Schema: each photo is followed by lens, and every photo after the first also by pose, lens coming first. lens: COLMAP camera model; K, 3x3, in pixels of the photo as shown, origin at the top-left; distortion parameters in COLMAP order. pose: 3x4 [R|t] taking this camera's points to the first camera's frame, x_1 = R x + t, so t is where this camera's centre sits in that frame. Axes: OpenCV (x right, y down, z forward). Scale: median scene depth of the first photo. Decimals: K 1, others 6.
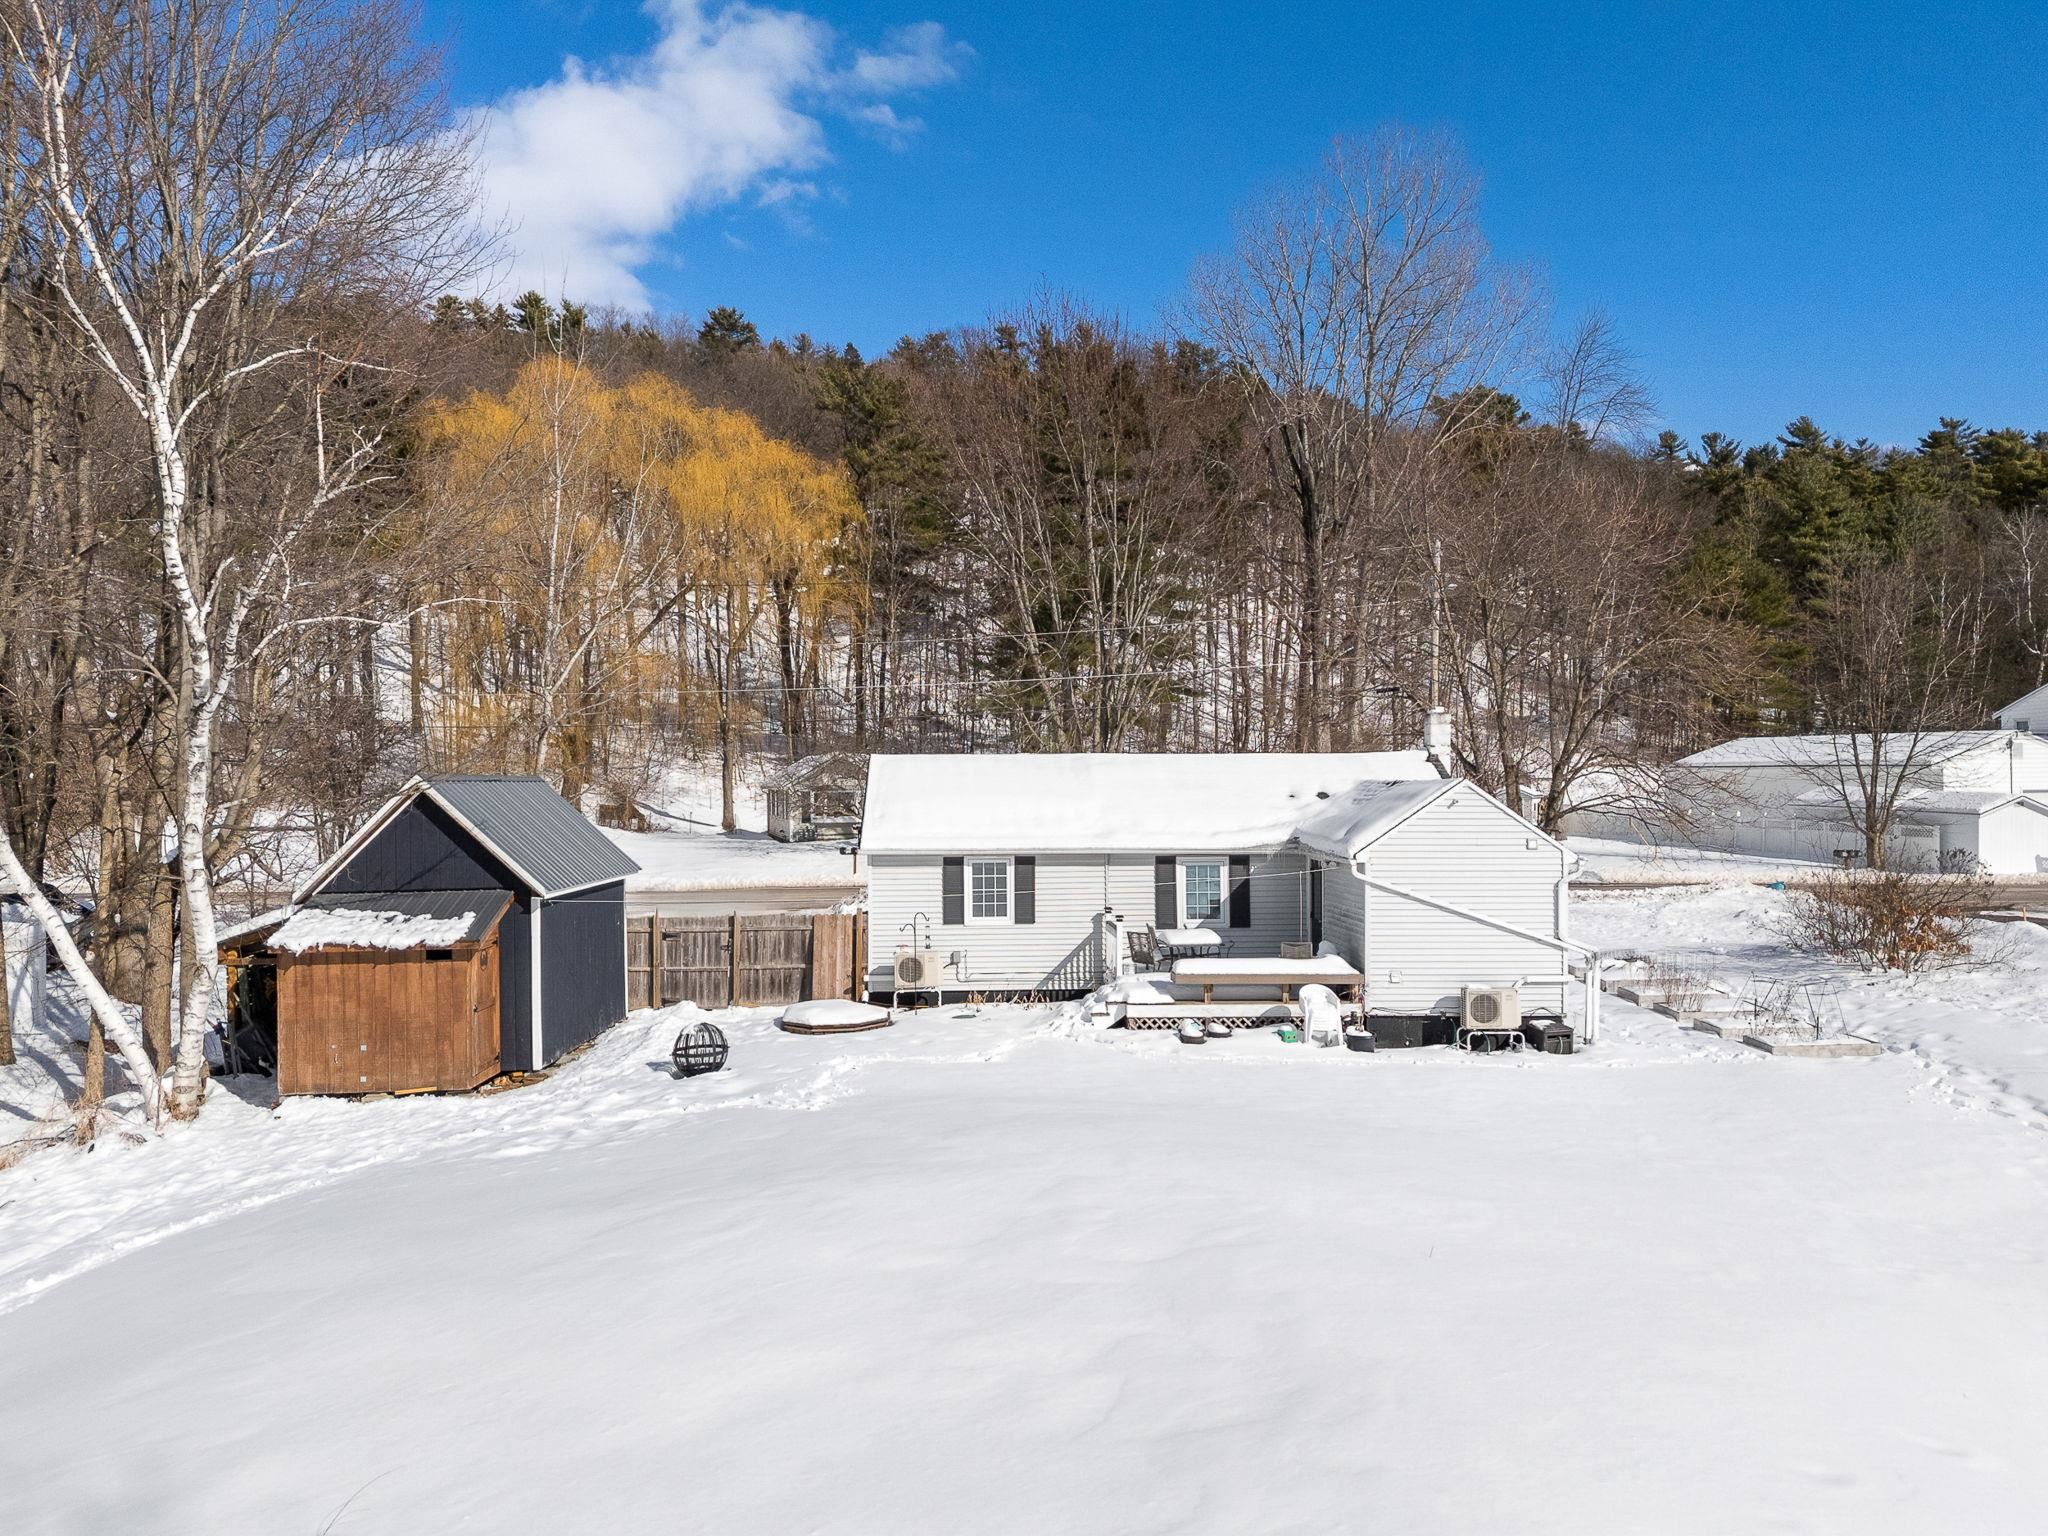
lens RADIAL K [[1497.5, 0, 1024.0], [0, 1497.5, 768.0], [0, 0, 1]] dist [0.104625, -0.118703]
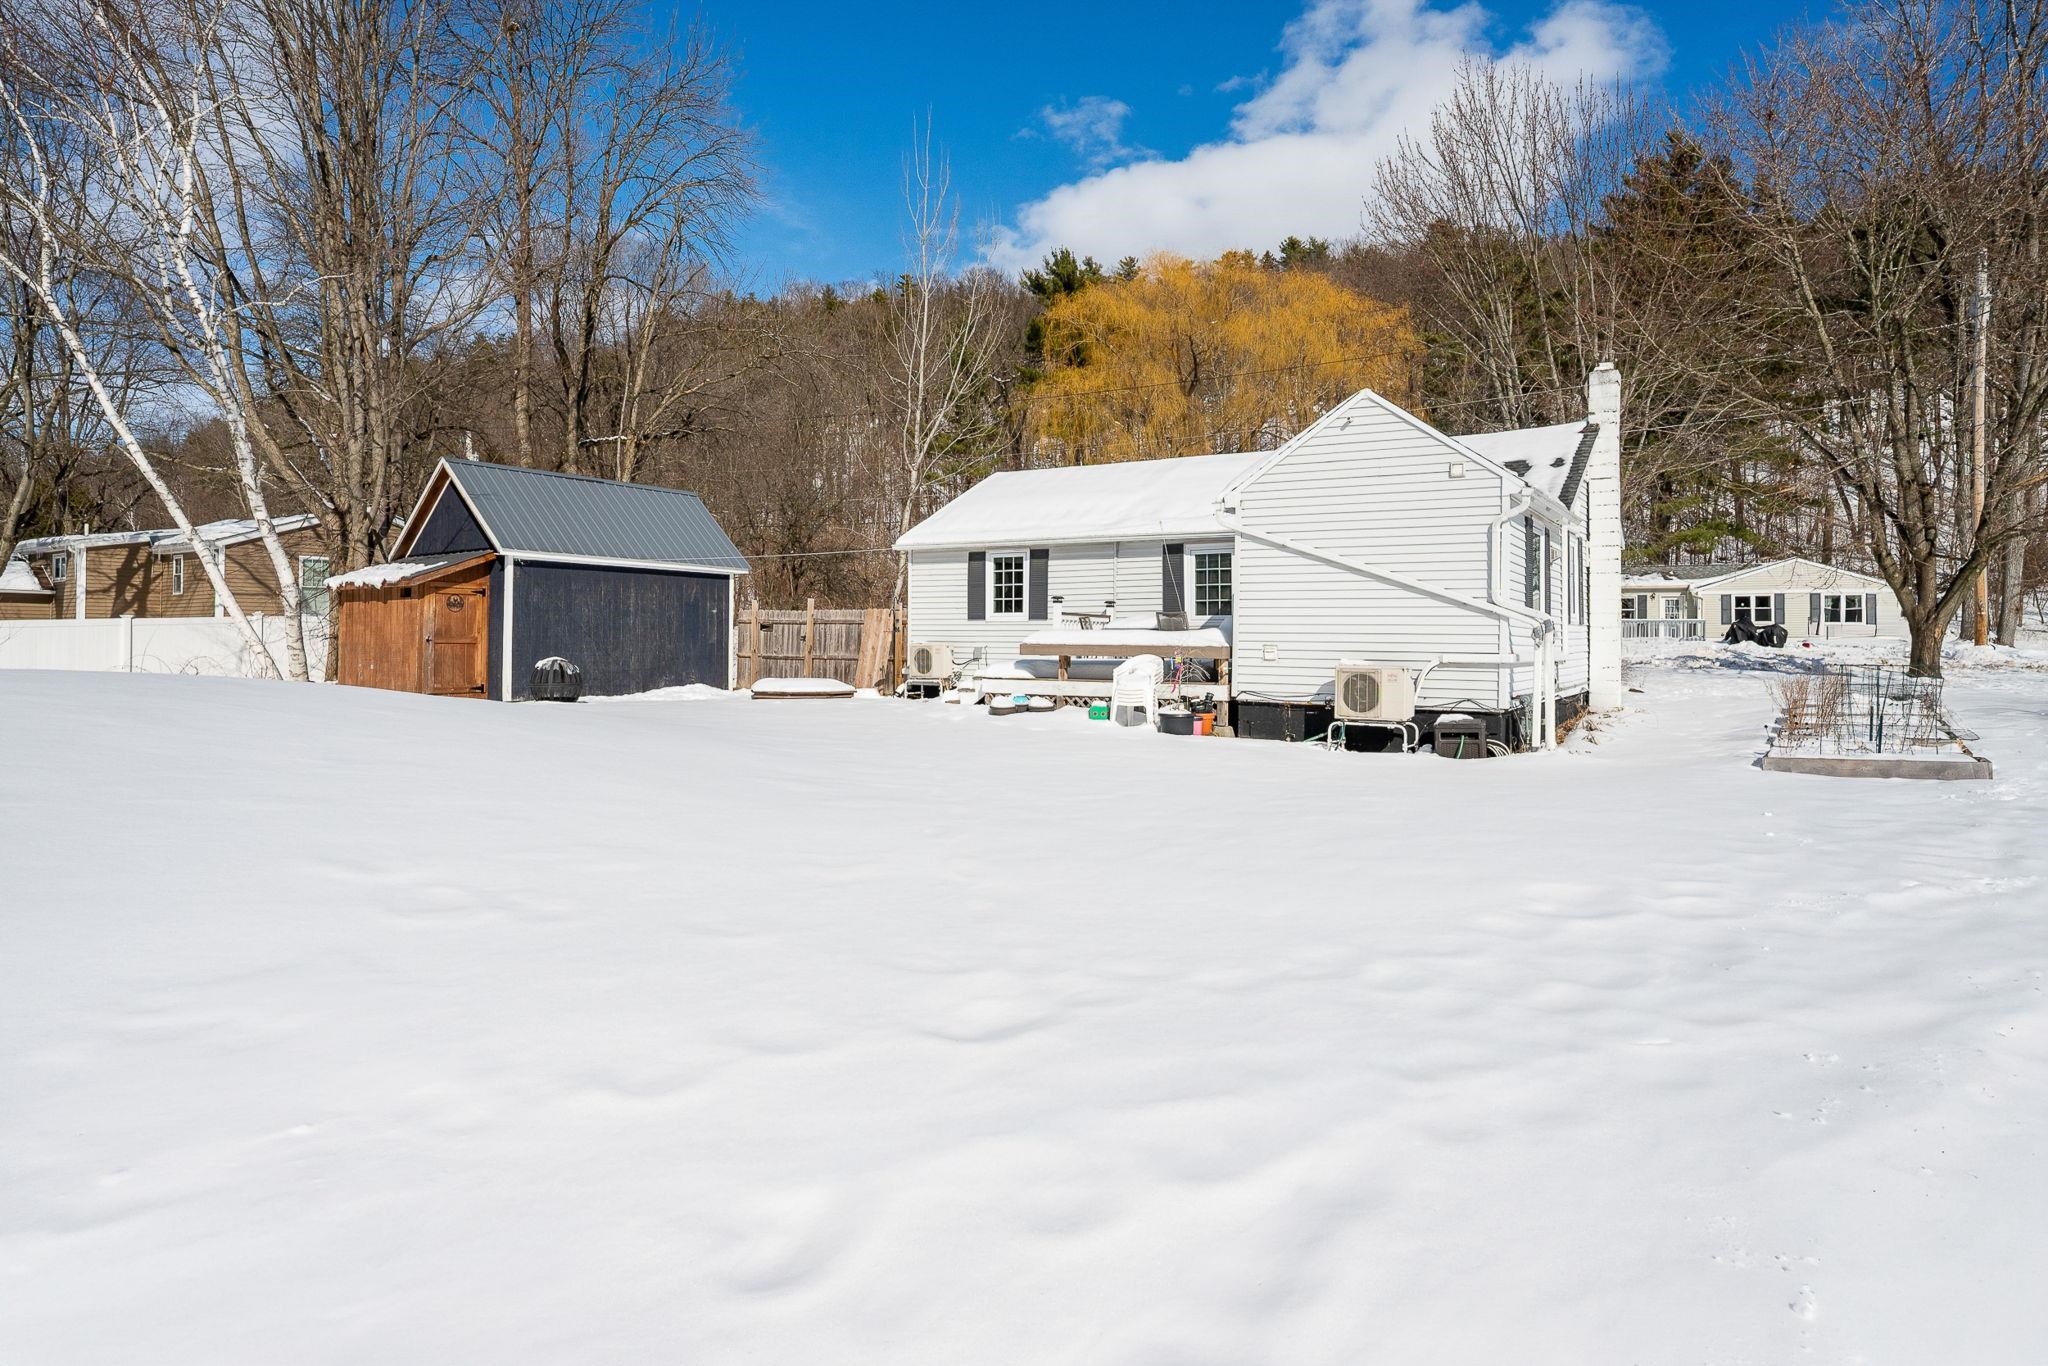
lens RADIAL K [[1205.3, 0, 1014.9], [0, 1205.3, 633.6], [0, 0, 1]] dist [-0.000975, 0.000011]
pose [[0.820441, 0.007913, -0.571676, 0.434471], [-0.008724, 0.999961, 0.001320, 0.113770], [0.571664, 0.003905, 0.820478, 0.368334]]
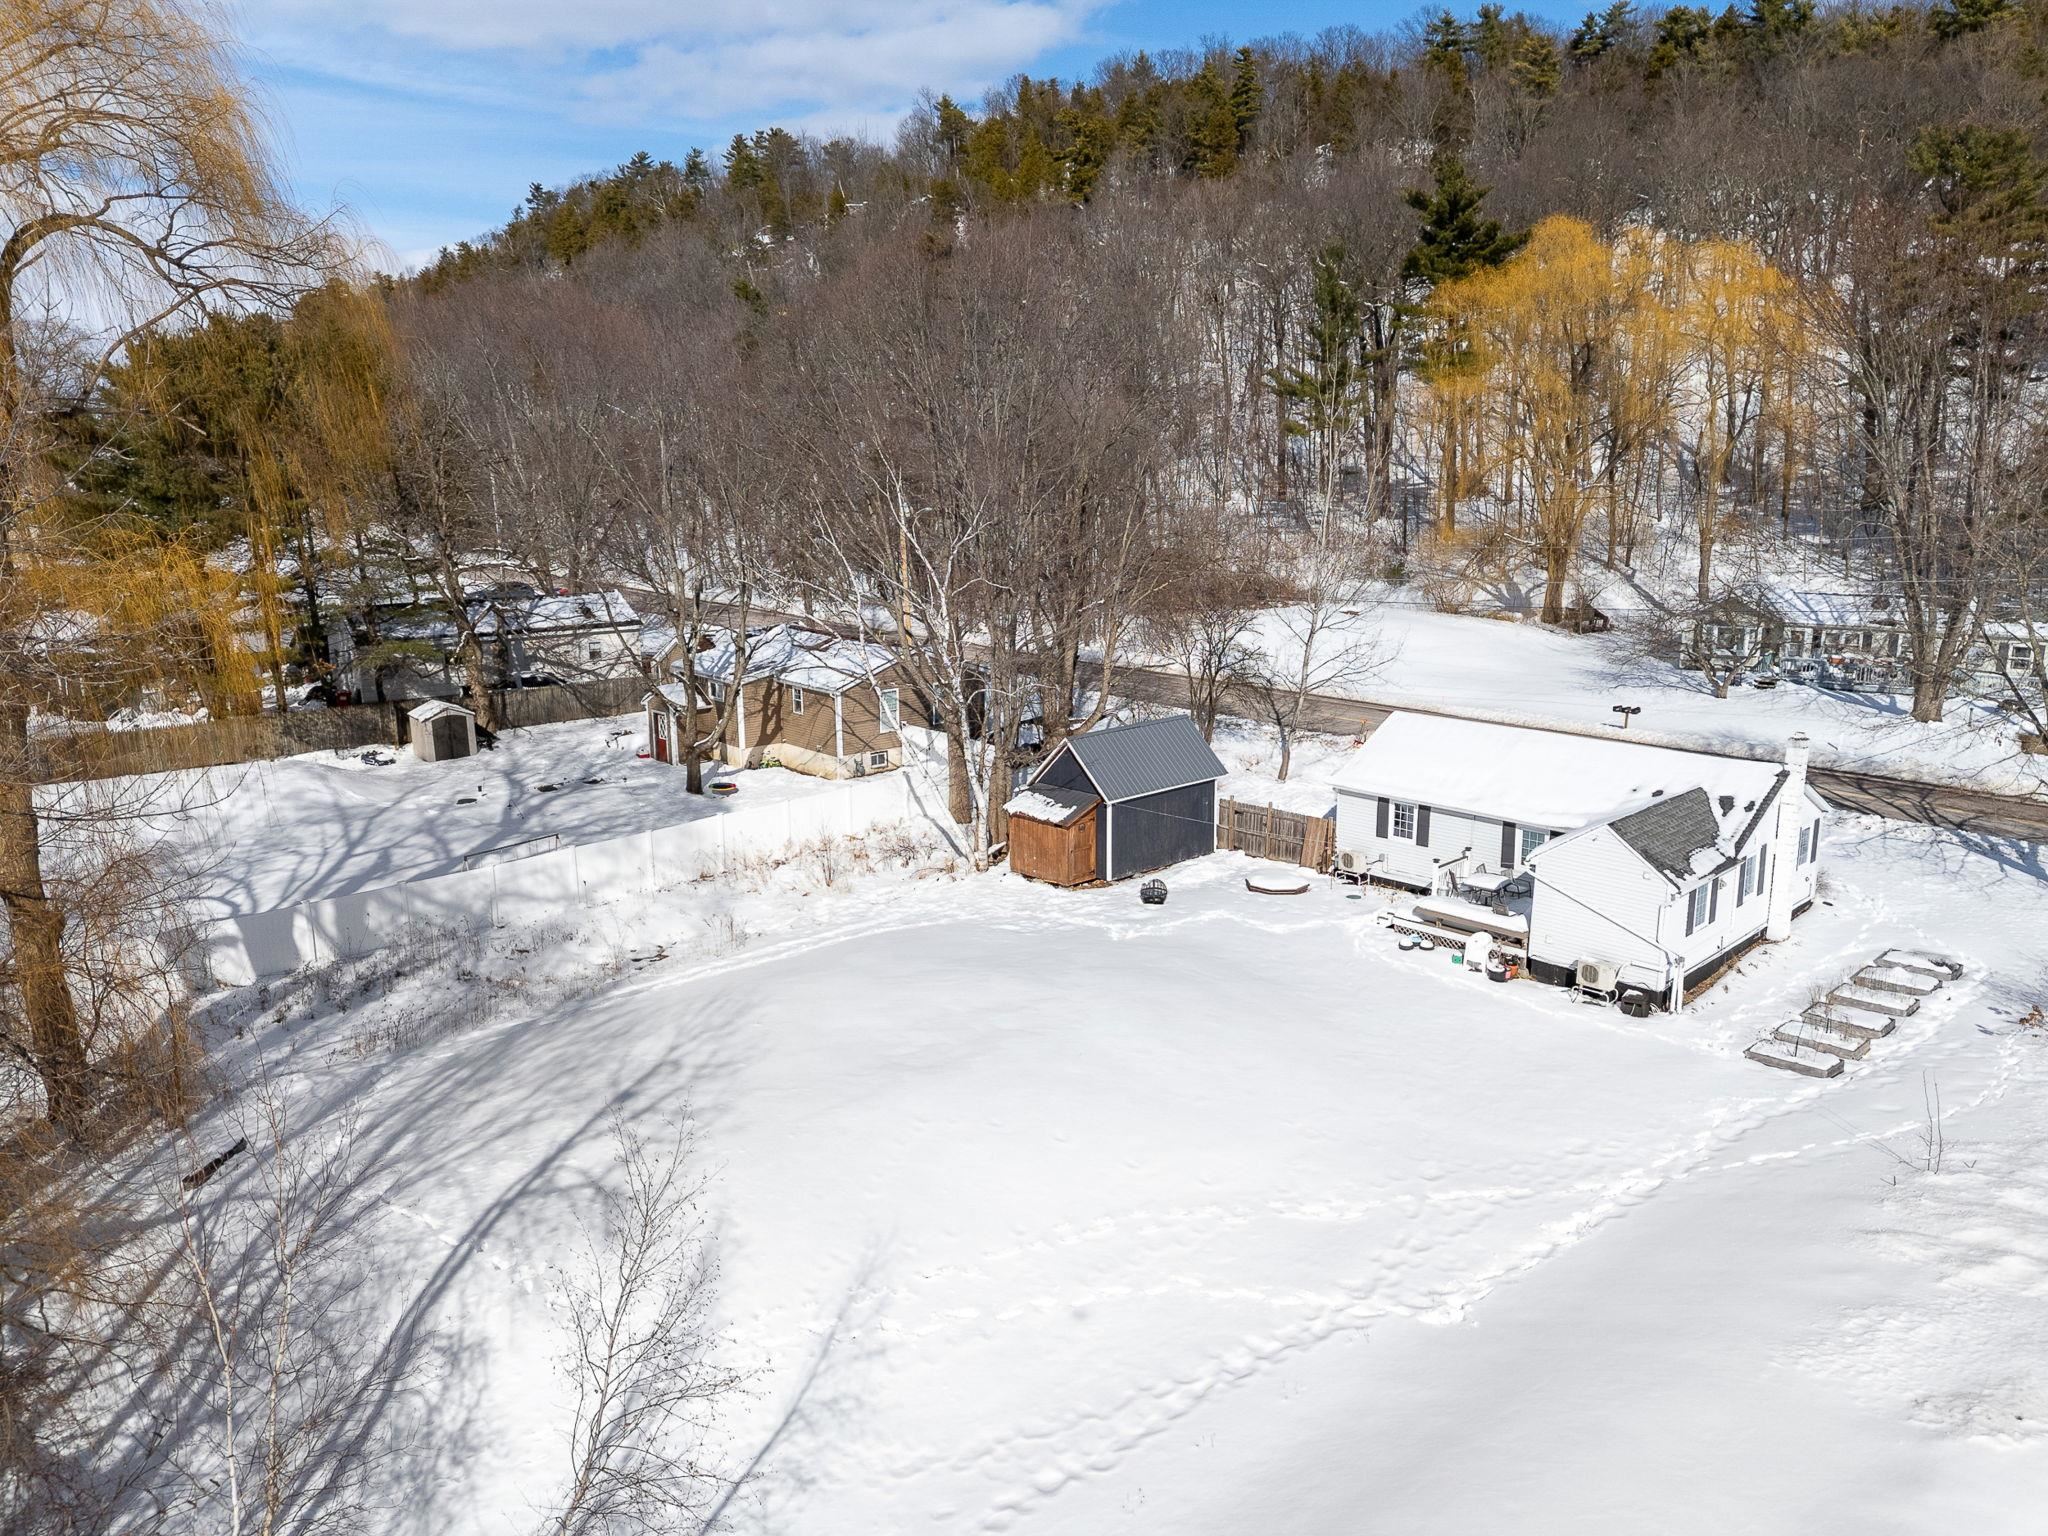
lens RADIAL K [[1497.5, 0, 1024.0], [0, 1497.5, 768.0], [0, 0, 1]] dist [0.104625, -0.118703]
pose [[0.683513, 0.161582, -0.711830, 0.842902], [0.000038, 0.975183, 0.221398, -0.332024], [0.729939, -0.151356, 0.666544, -0.353016]]
